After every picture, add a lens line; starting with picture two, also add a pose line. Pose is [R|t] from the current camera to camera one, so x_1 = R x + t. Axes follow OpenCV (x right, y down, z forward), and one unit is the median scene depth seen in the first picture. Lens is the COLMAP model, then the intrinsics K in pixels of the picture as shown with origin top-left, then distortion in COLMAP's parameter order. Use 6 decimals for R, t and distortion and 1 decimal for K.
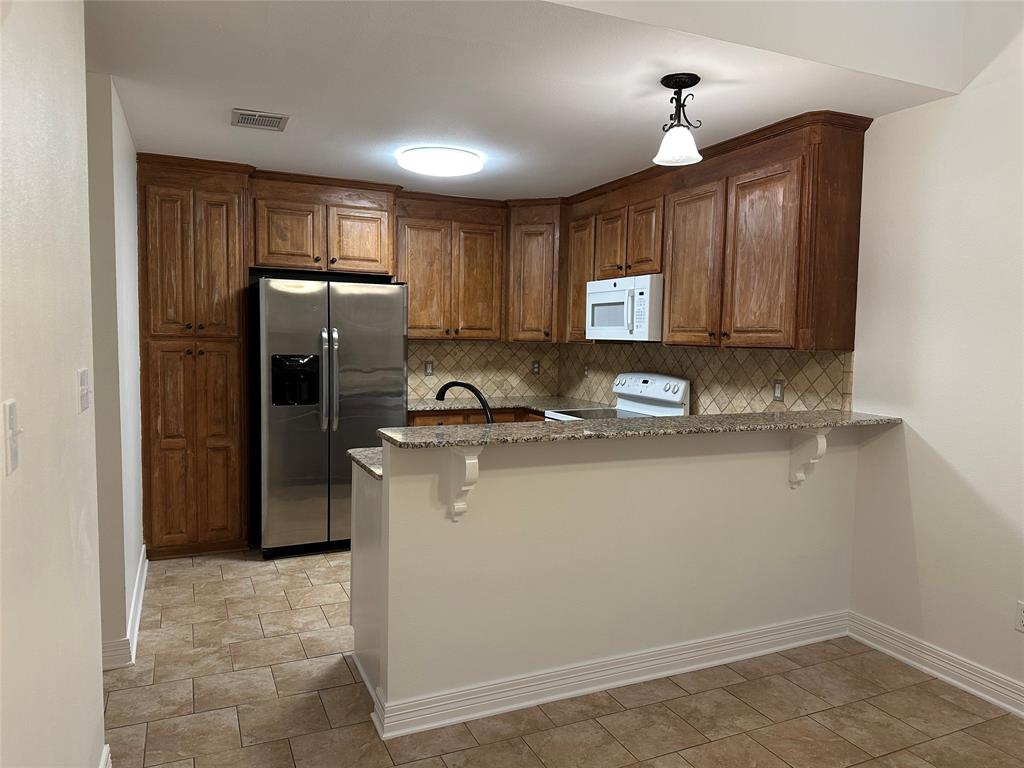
lens RADIAL K [[712.2, 0, 512.0], [0, 712.2, 384.0], [0, 0, 1]] dist [0.003593, 0.000037]
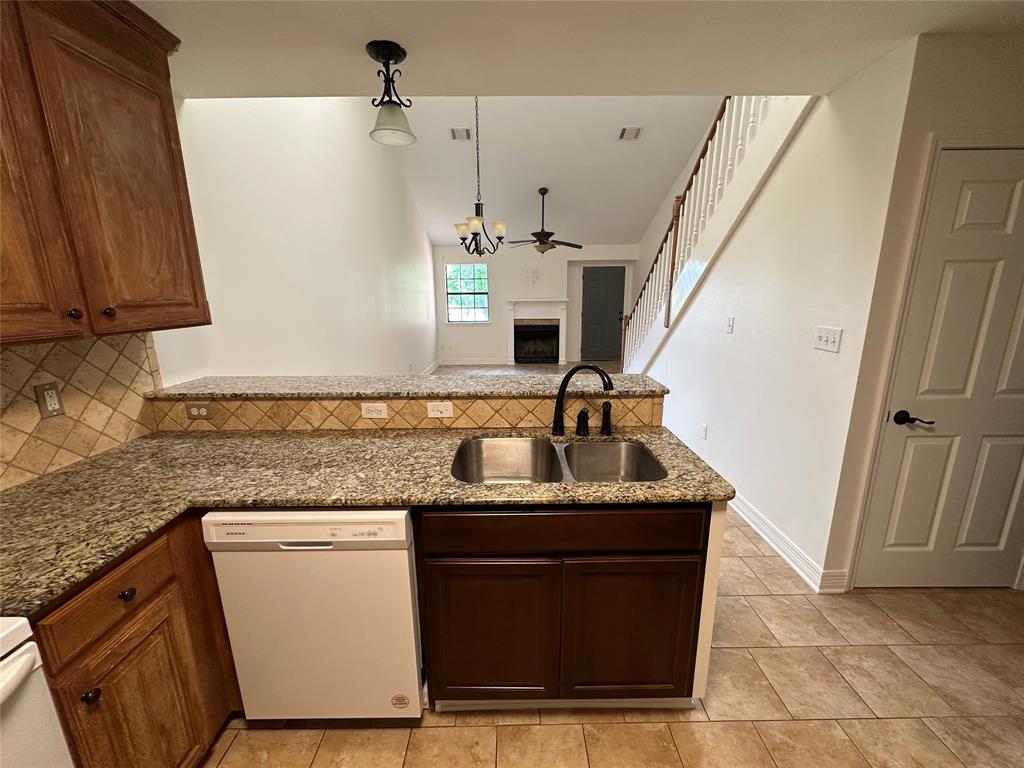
lens RADIAL K [[408.4, 0, 514.4], [0, 408.4, 384.7], [0, 0, 1]] dist [0.001008, 0.000322]
pose [[-0.913140, -0.096902, 0.395961, -0.127154], [0.023732, 0.957052, 0.288943, -0.084182], [-0.406955, 0.273243, -0.871623, 0.957543]]
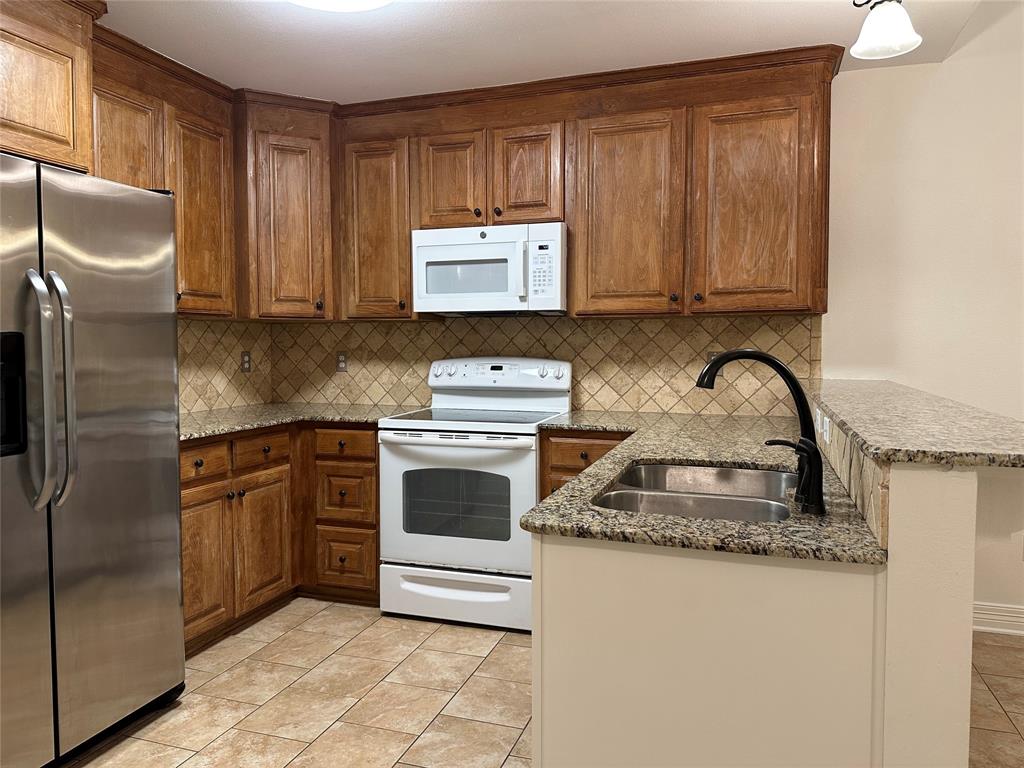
lens RADIAL K [[707.2, 0, 511.6], [0, 707.2, 371.7], [0, 0, 1]] dist [0.134685, -0.259555]
pose [[0.674049, -0.044649, 0.737336, -0.375380], [0.064051, 0.997945, 0.001876, 0.000699], [-0.735905, 0.045962, 0.675523, 0.491052]]
